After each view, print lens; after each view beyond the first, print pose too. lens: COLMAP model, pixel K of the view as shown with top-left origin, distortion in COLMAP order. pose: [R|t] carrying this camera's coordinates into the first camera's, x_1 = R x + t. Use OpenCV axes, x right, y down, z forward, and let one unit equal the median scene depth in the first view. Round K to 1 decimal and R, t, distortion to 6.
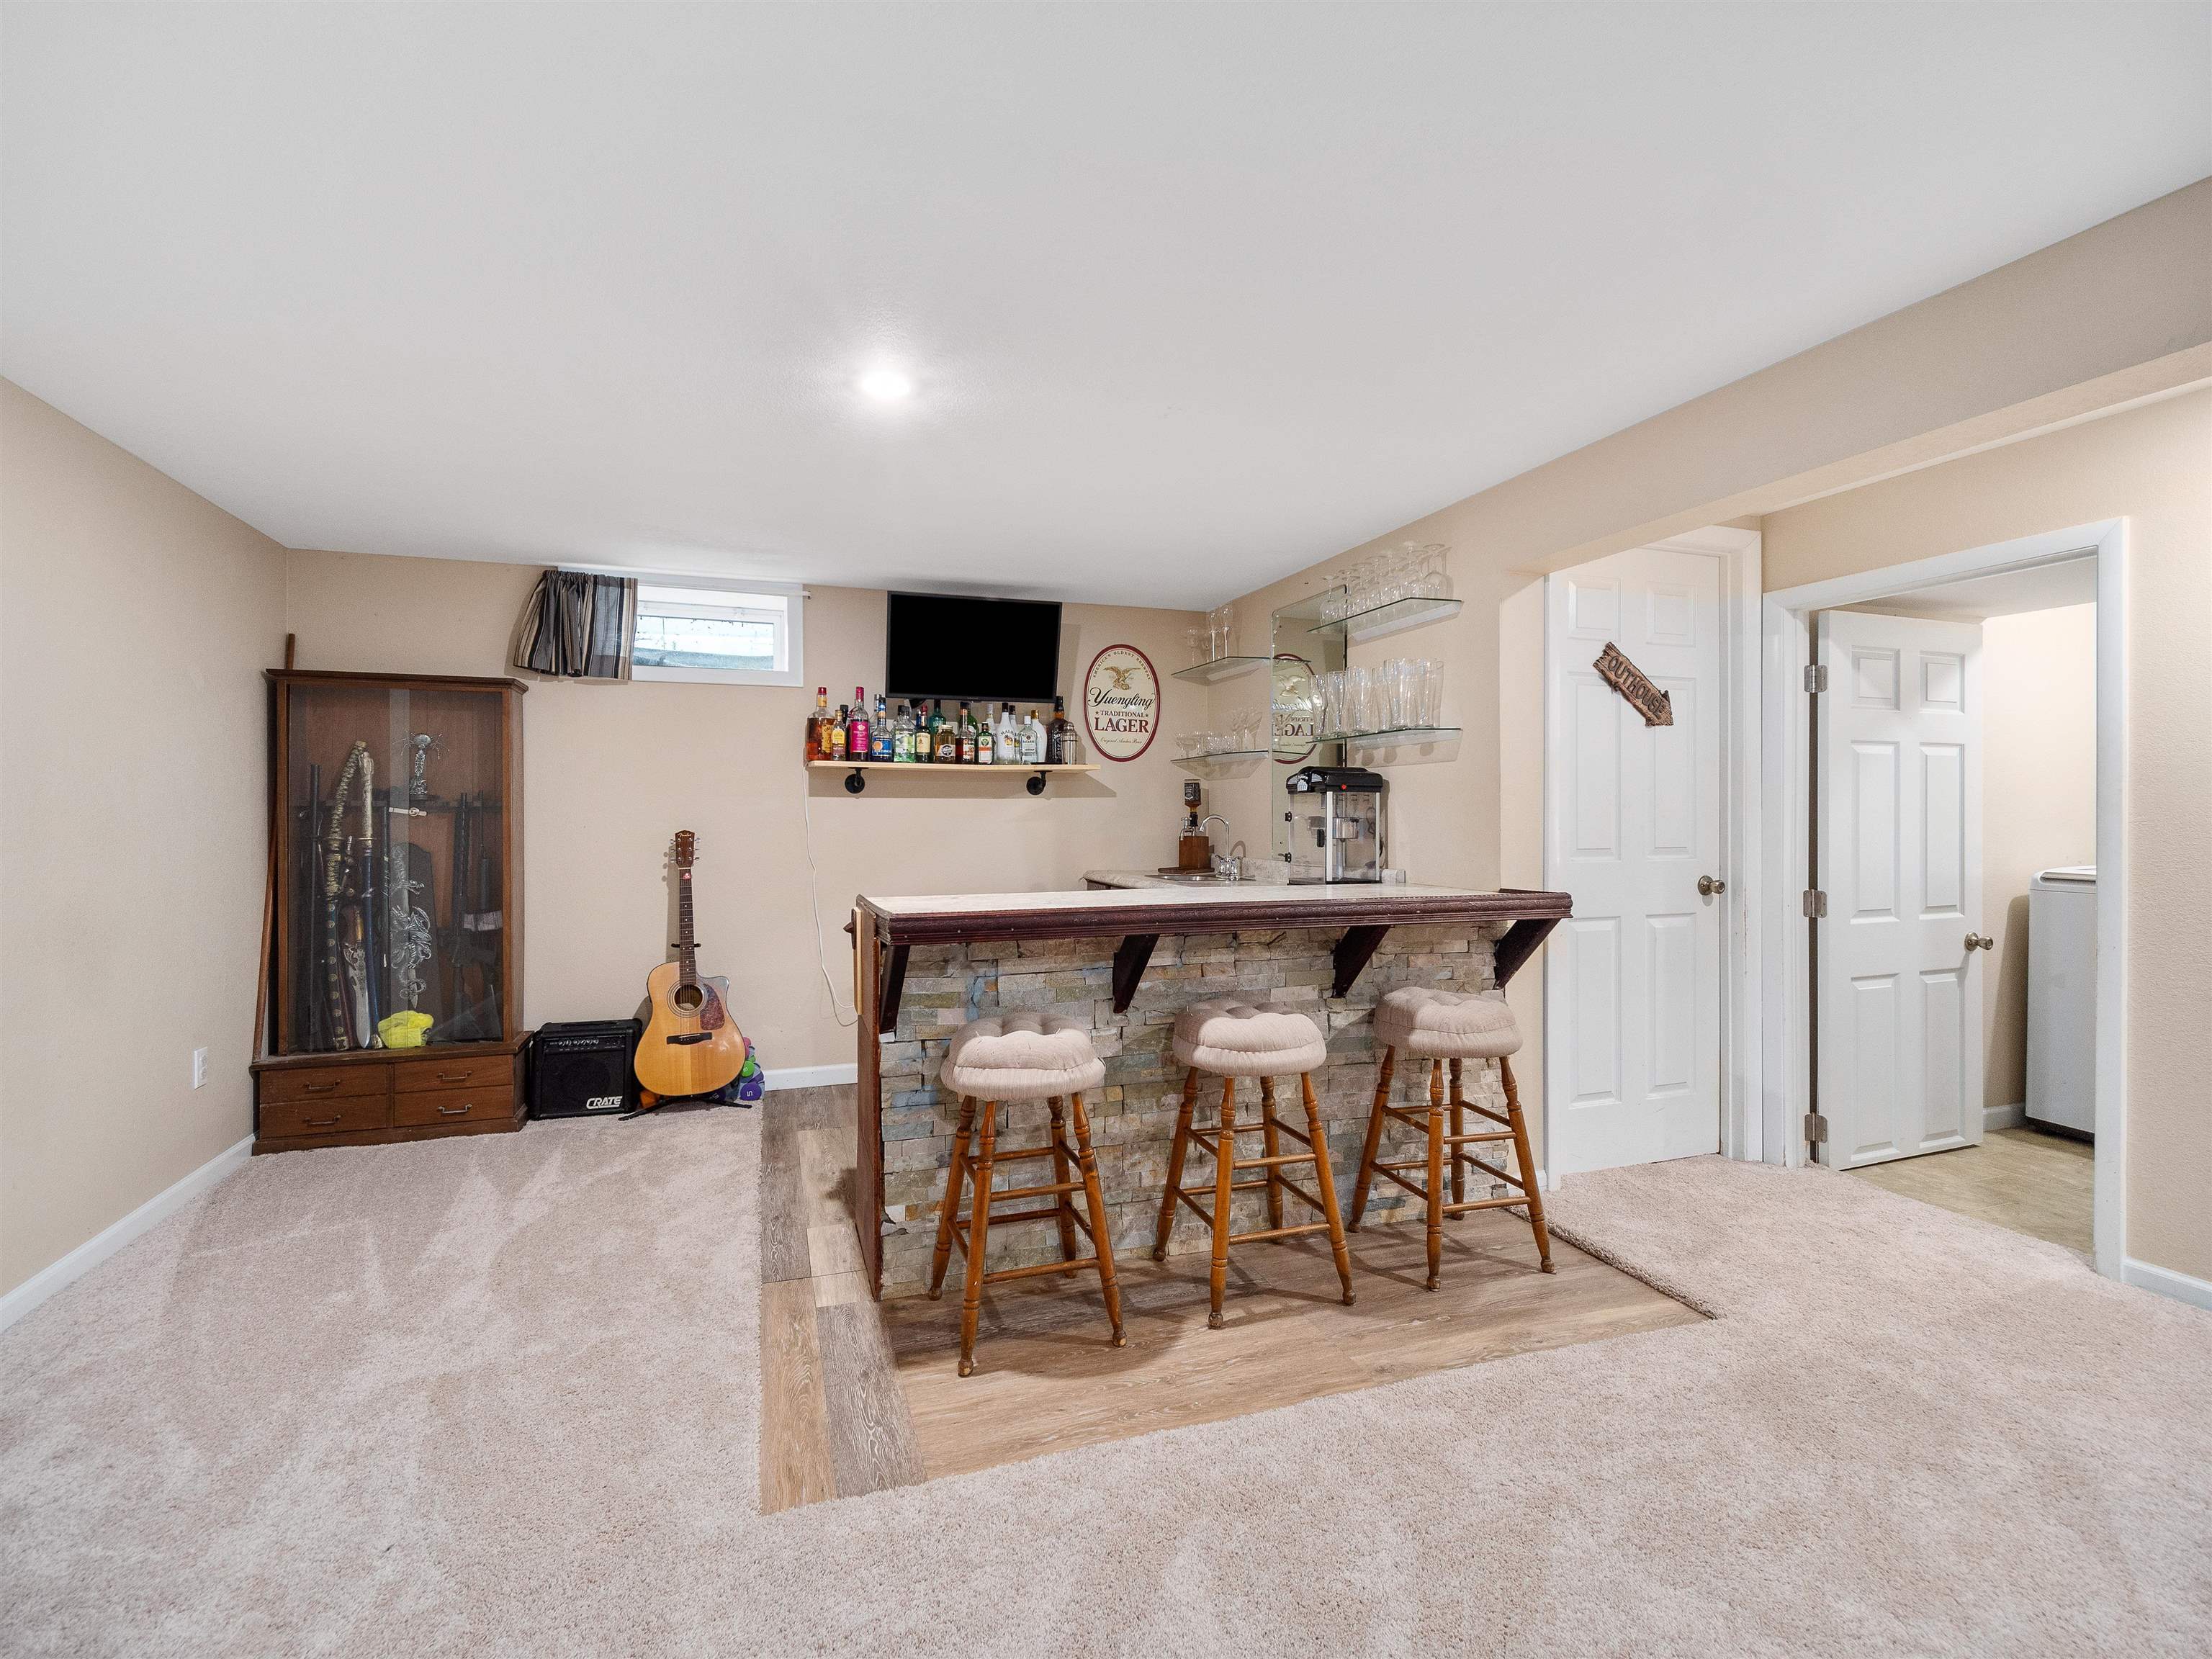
lens RADIAL K [[991.3, 0, 1103.9], [0, 991.3, 824.0], [0, 0, 1]] dist [0.004746, -0.005413]
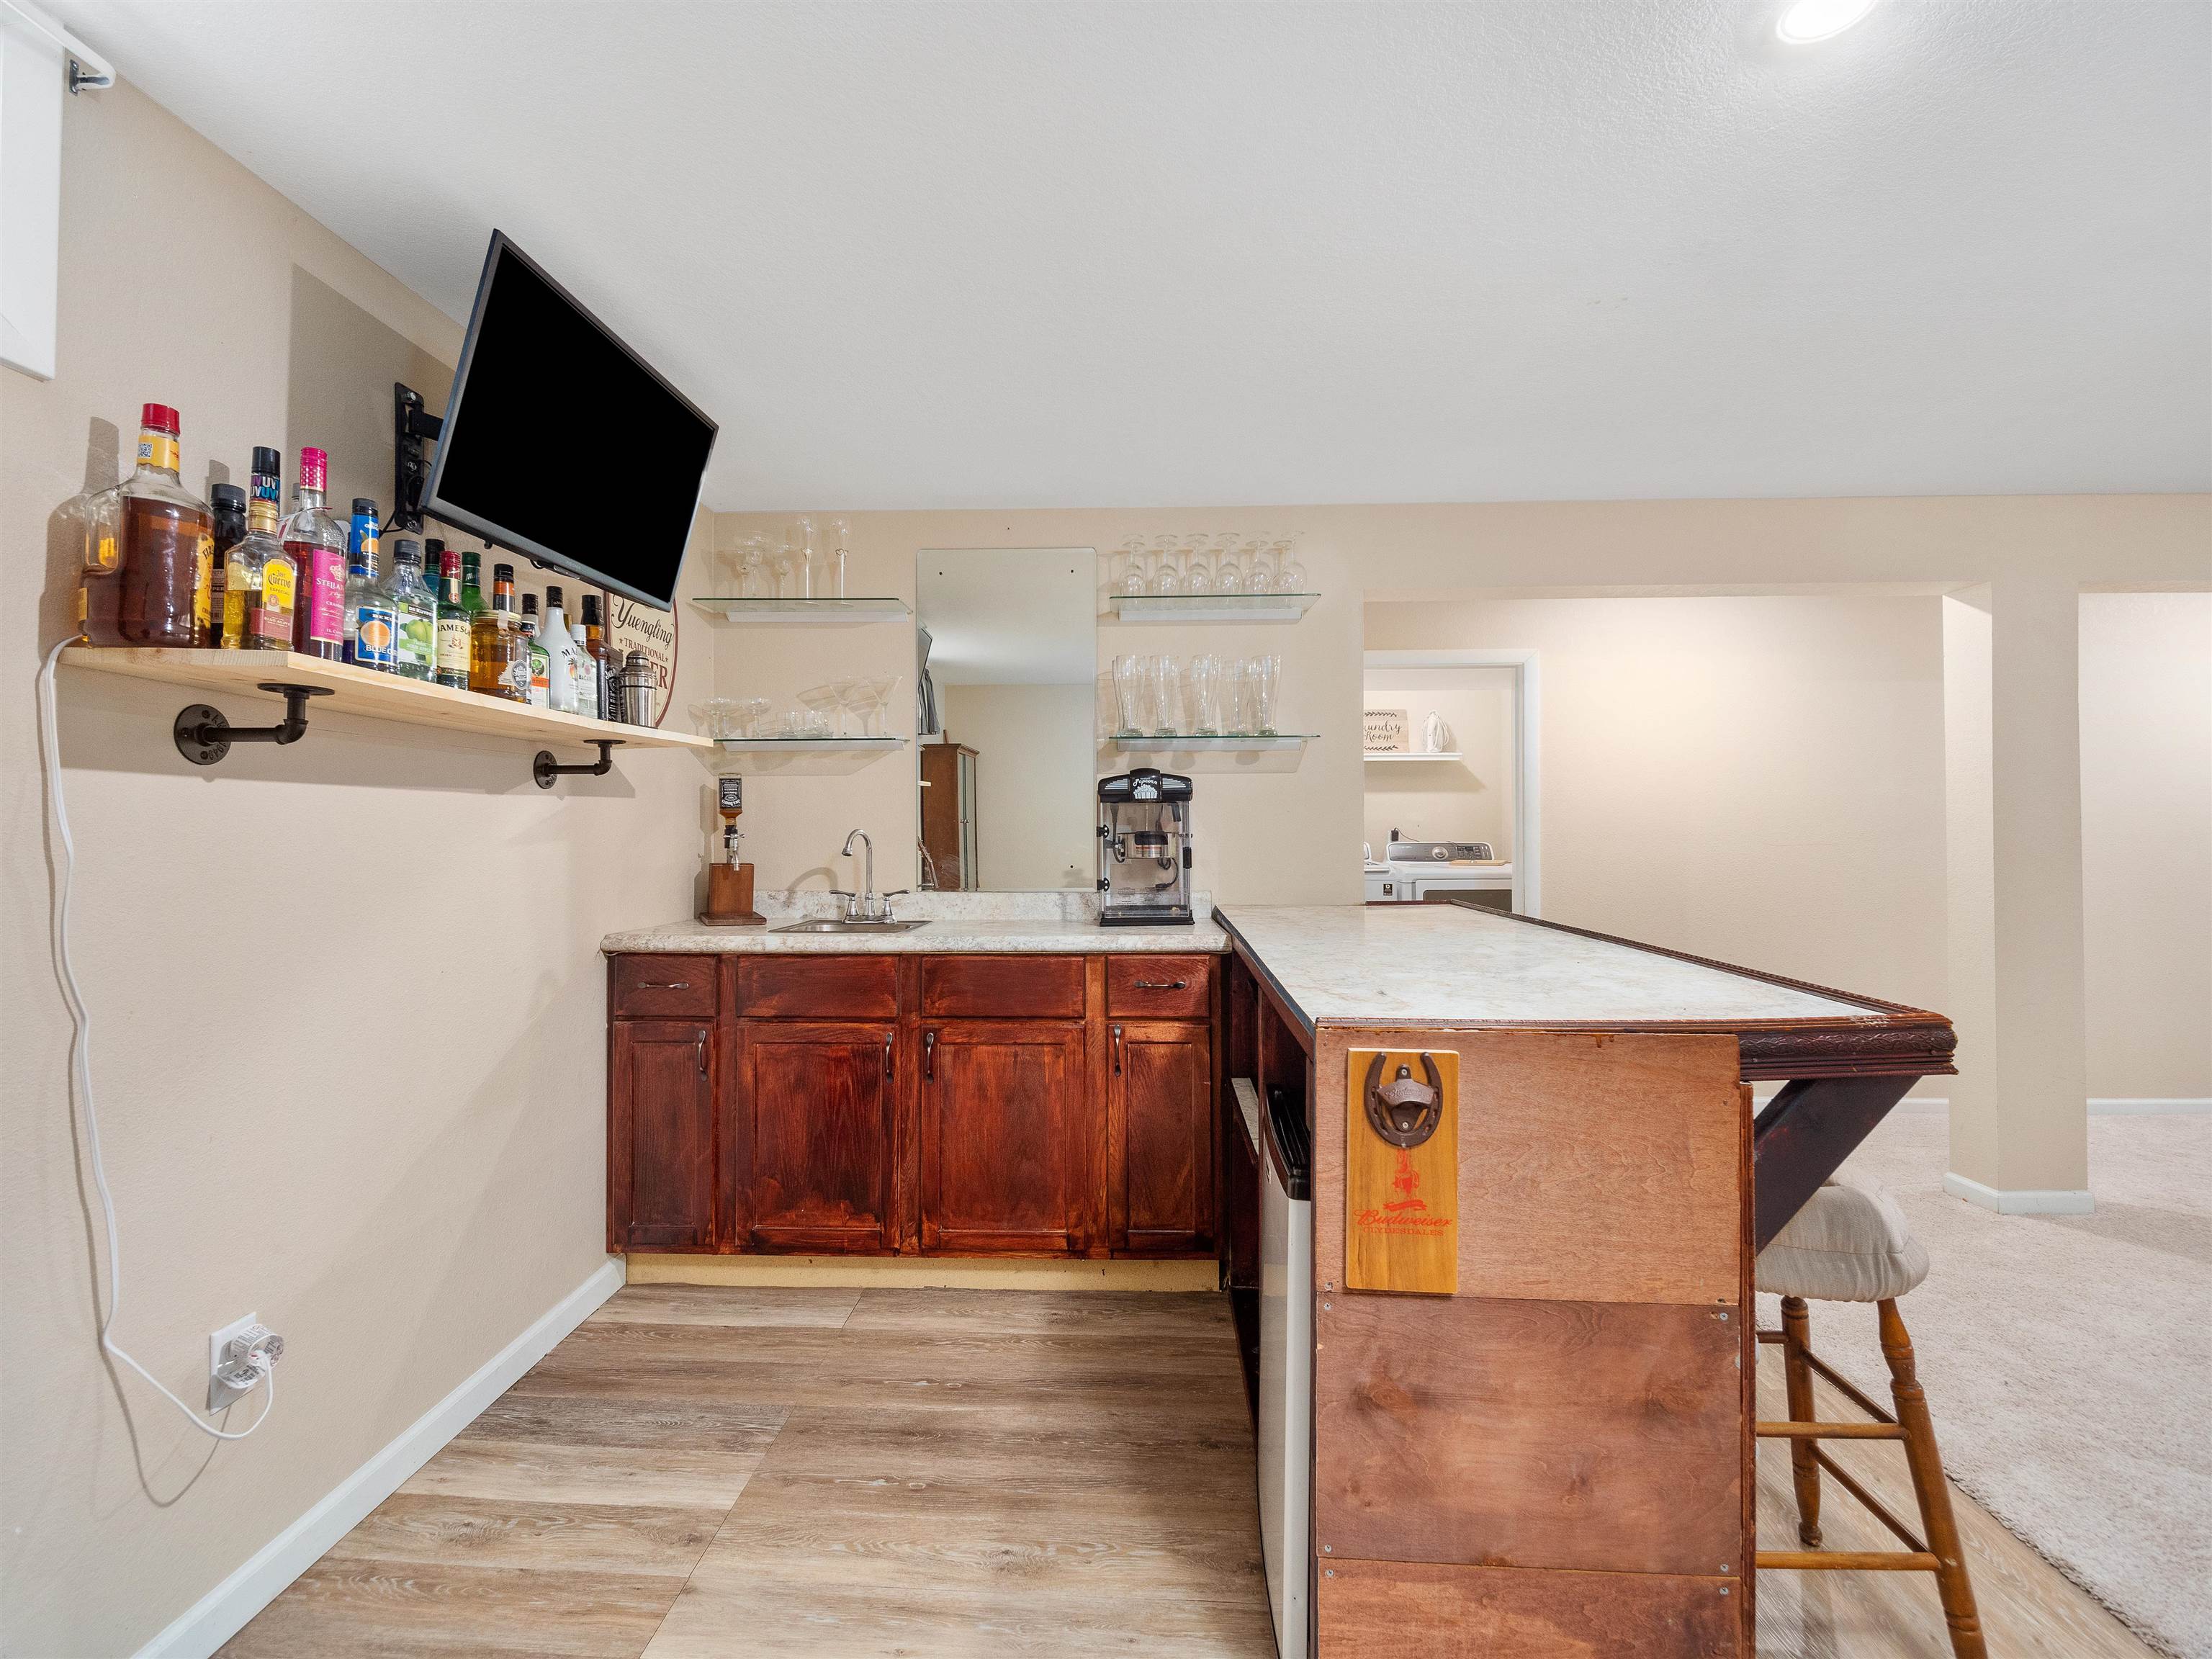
lens RADIAL K [[991.3, 0, 1109.8], [0, 991.3, 825.0], [0, 0, 1]] dist [0.004746, -0.005413]
pose [[0.371125, 0.005878, 0.928564, -0.500331], [0.010746, 0.999886, -0.010625, -0.004584], [-0.928521, 0.013922, 0.371019, 0.685683]]
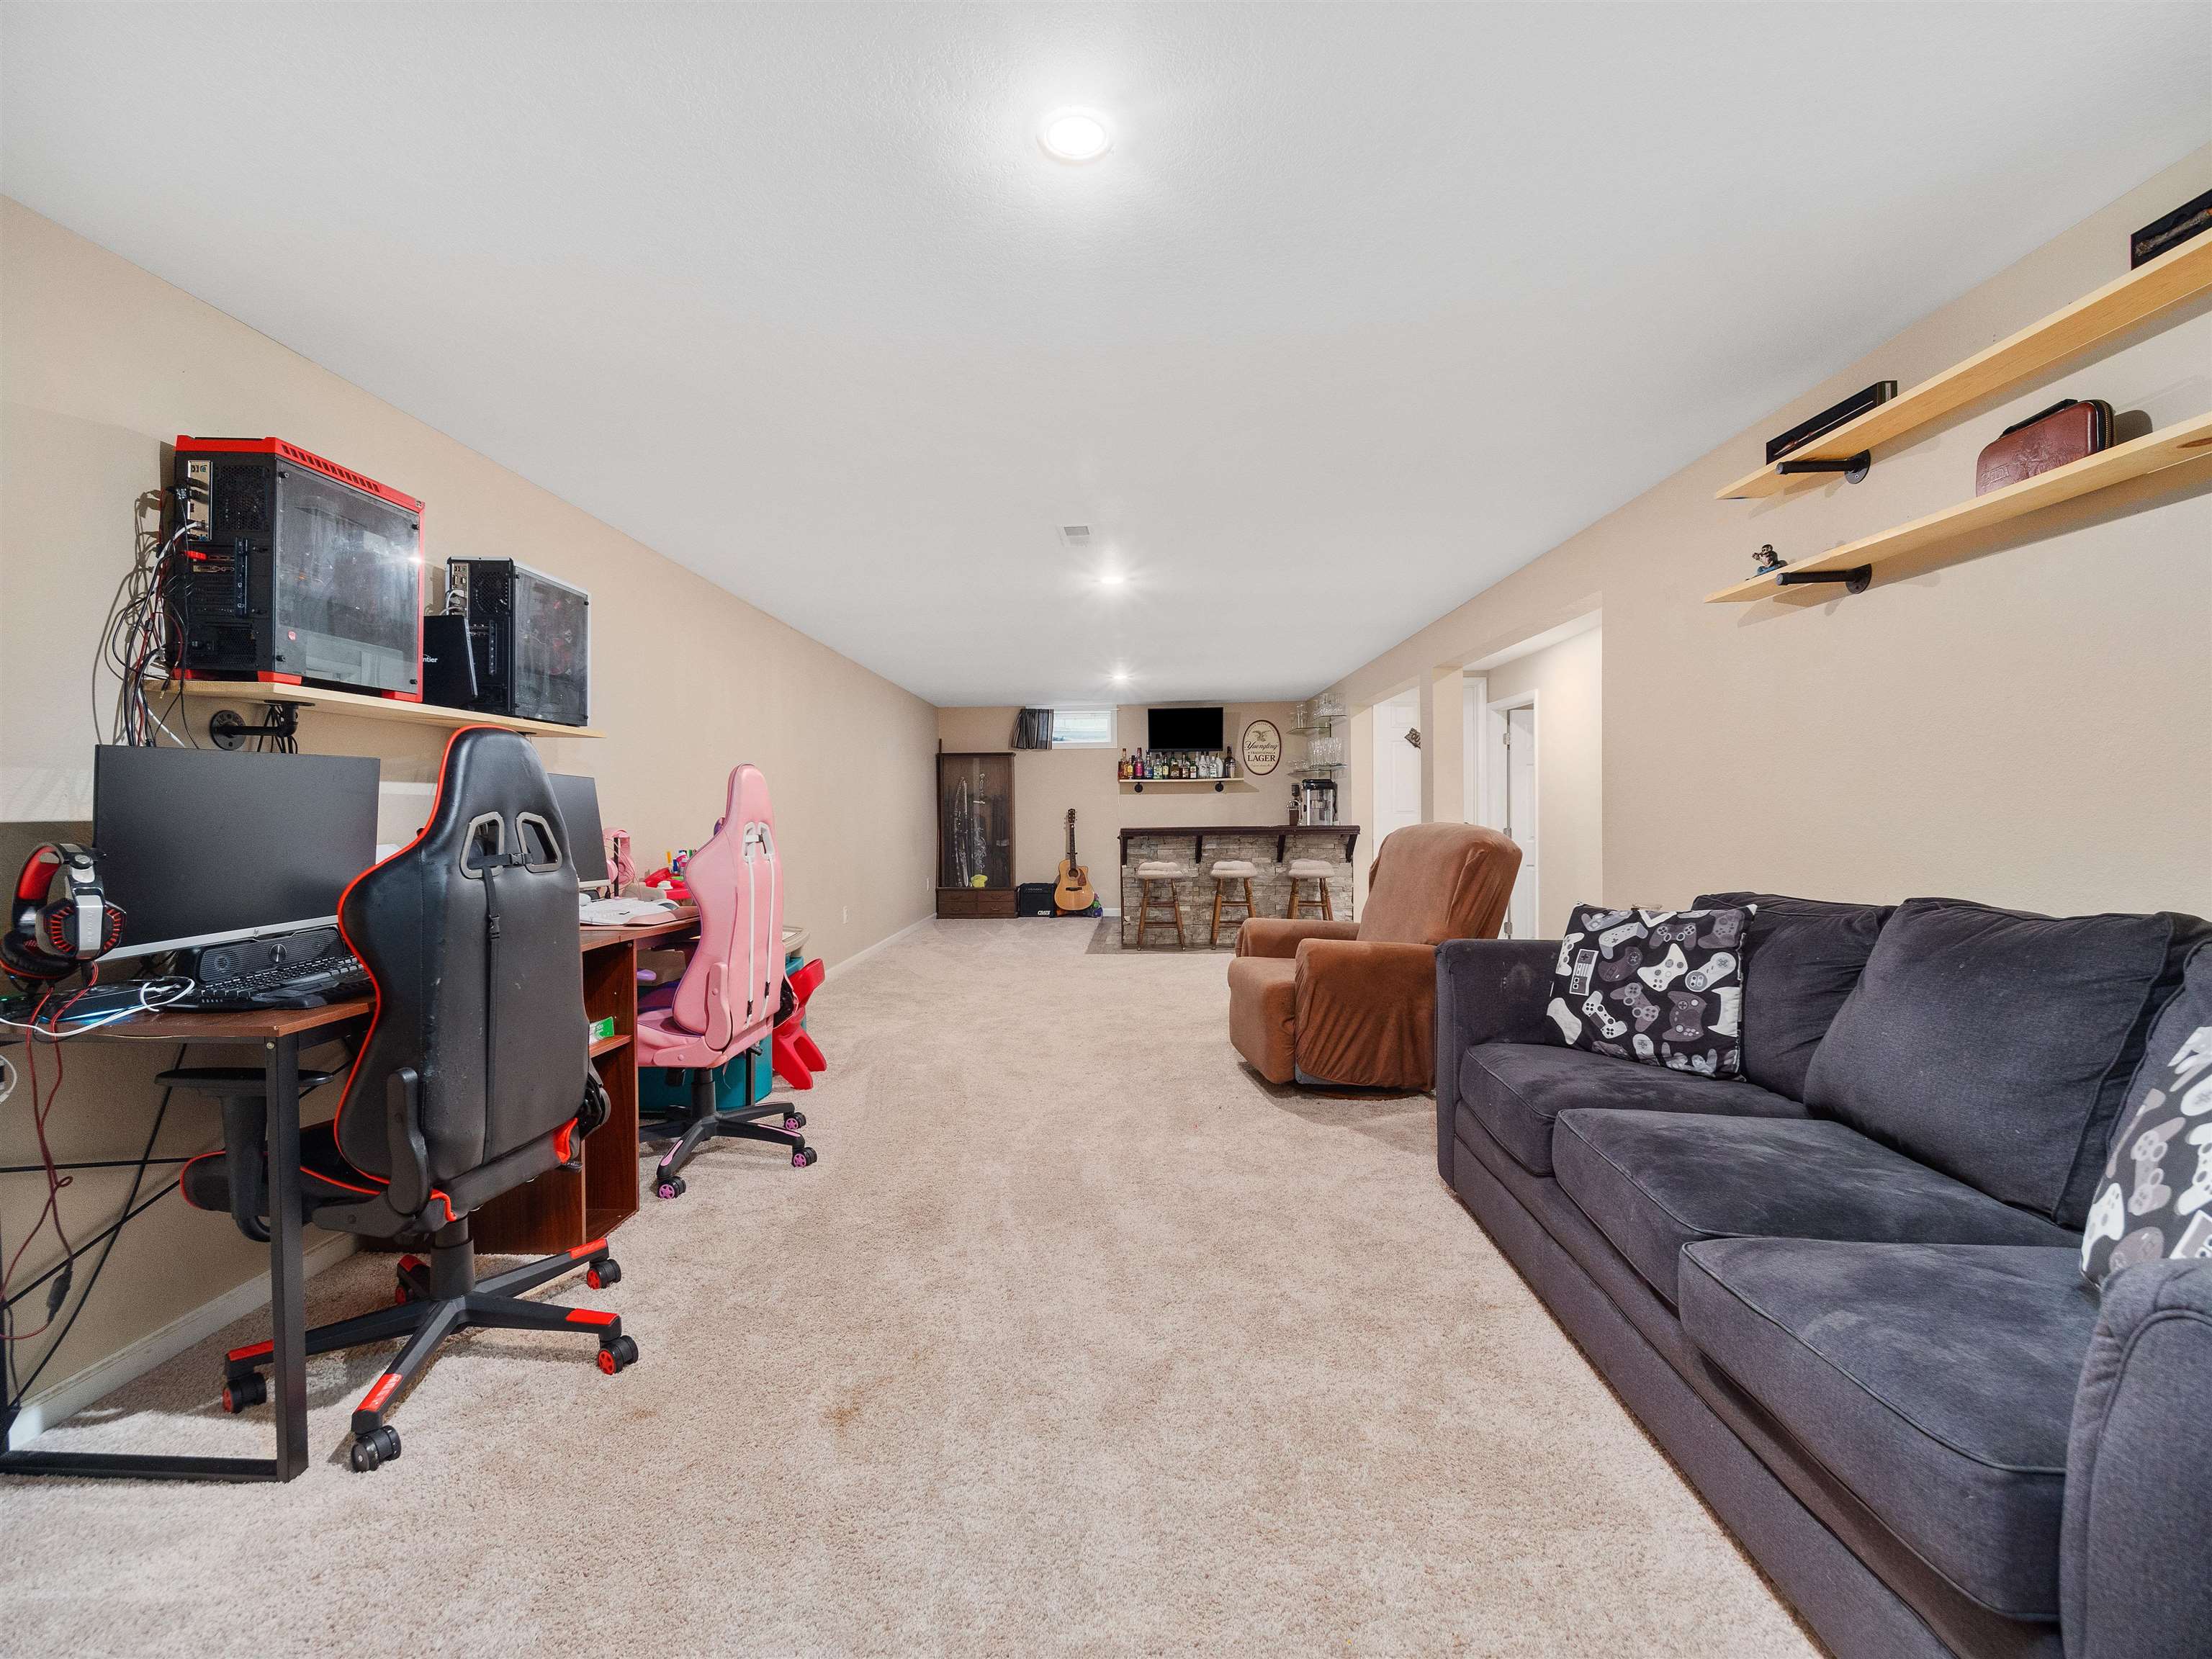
lens RADIAL K [[991.3, 0, 1103.6], [0, 991.3, 819.4], [0, 0, 1]] dist [0.004746, -0.005413]
pose [[0.928838, -0.004967, -0.370453, 0.605767], [0.006561, 0.999974, 0.003044, 0.027872], [0.370428, -0.005258, 0.928846, -1.354433]]
